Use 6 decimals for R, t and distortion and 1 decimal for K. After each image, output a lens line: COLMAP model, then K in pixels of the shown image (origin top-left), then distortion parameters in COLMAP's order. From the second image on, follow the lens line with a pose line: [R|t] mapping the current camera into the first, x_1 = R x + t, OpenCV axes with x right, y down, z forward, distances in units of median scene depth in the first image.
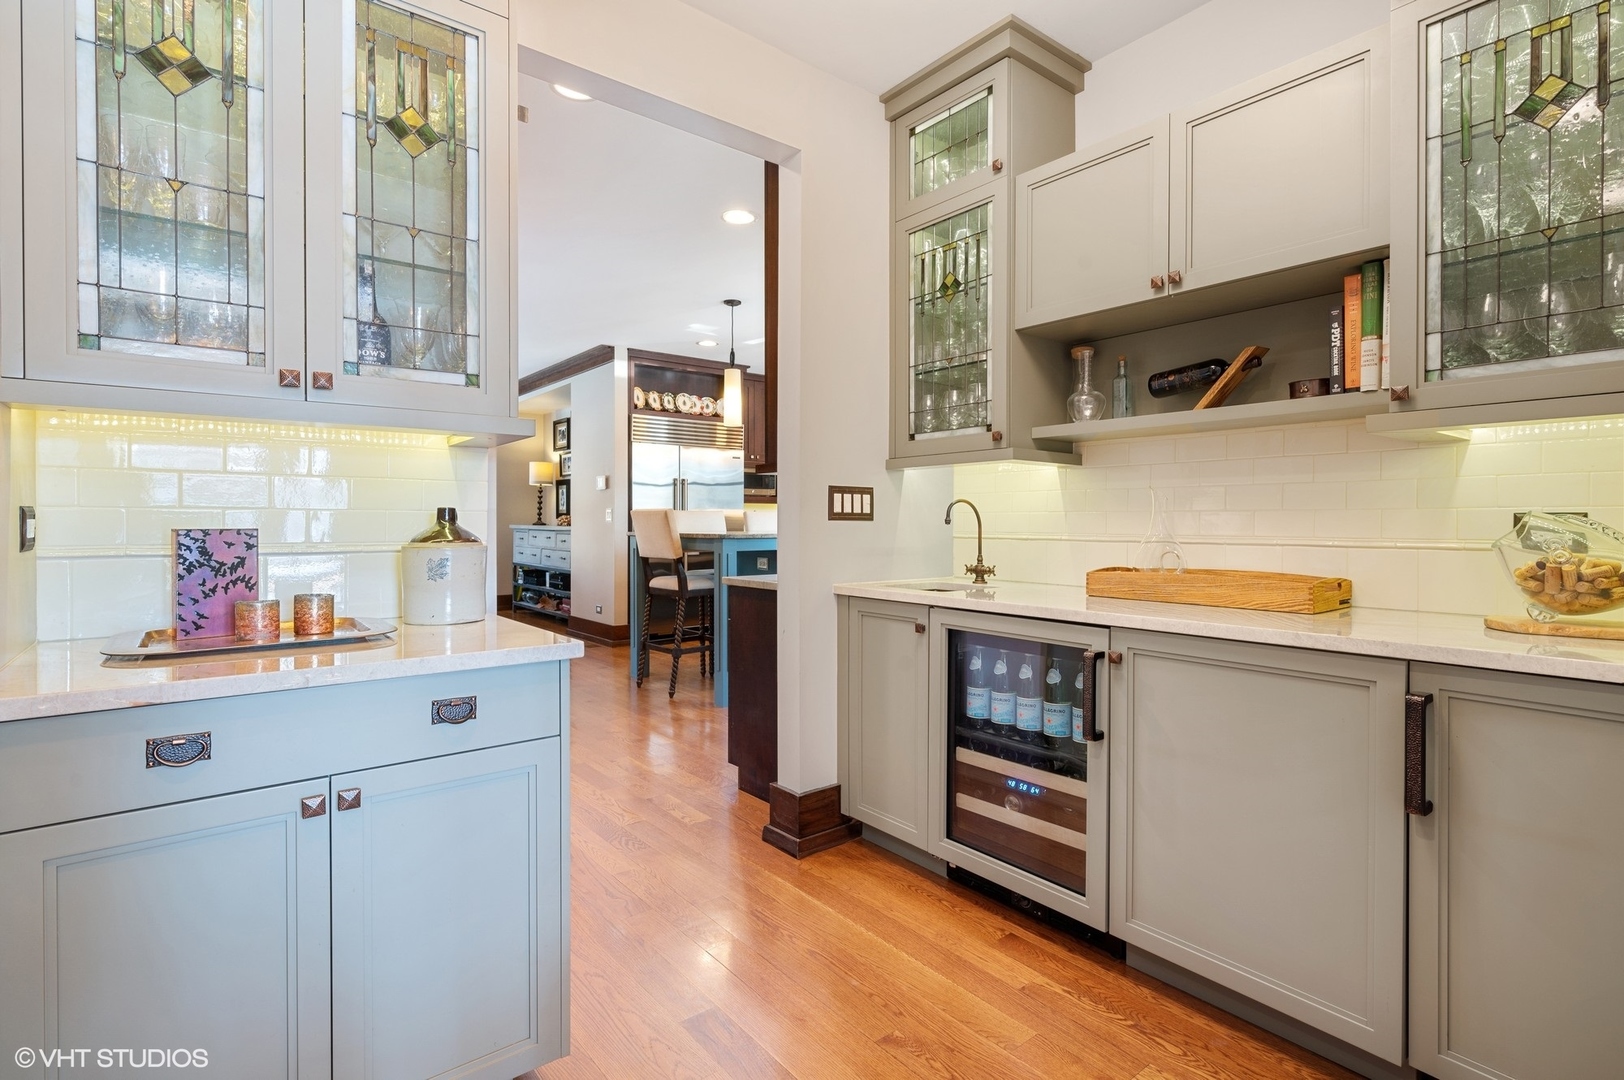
lens RADIAL K [[791.9, 0, 800.3], [0, 791.9, 528.4], [0, 0, 1]] dist [0.001127, 0.000956]
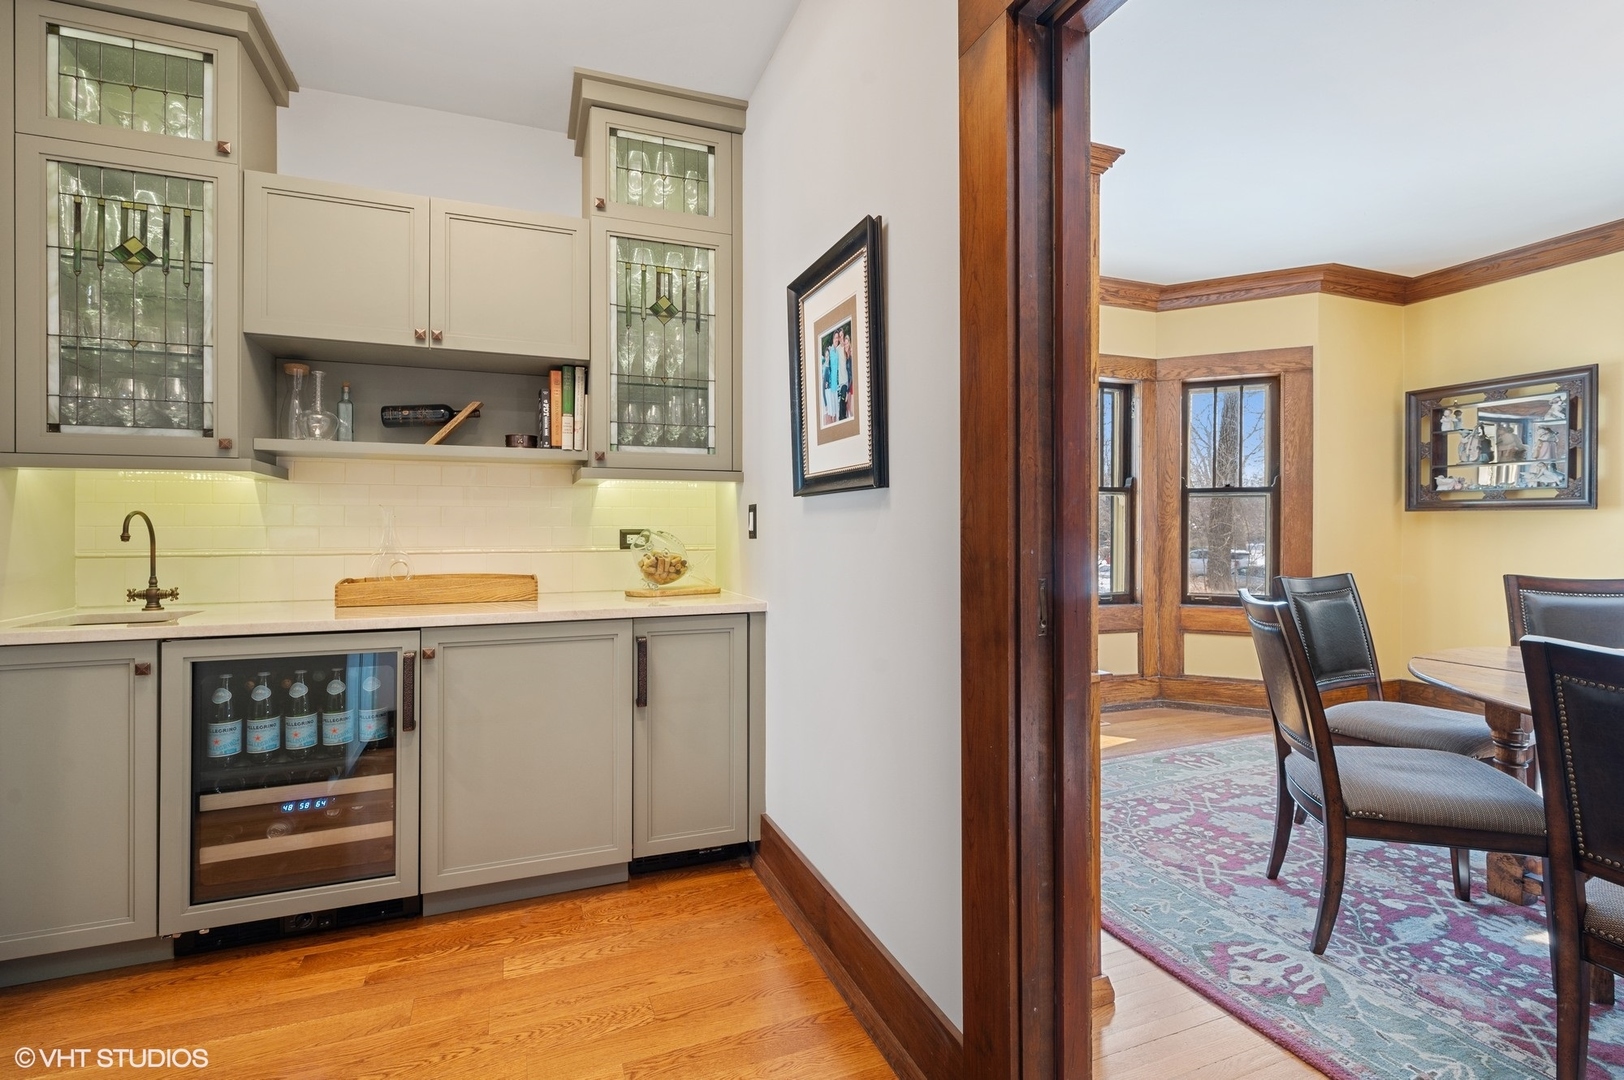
lens RADIAL K [[697.0, 0, 802.6], [0, 697.0, 534.2], [0, 0, 1]] dist [-0.002436, 0.000330]
pose [[0.294290, -0.009507, 0.955669, -0.361568], [0.010479, 0.999923, 0.006721, -0.012576], [-0.955659, 0.008036, 0.294367, 0.144788]]
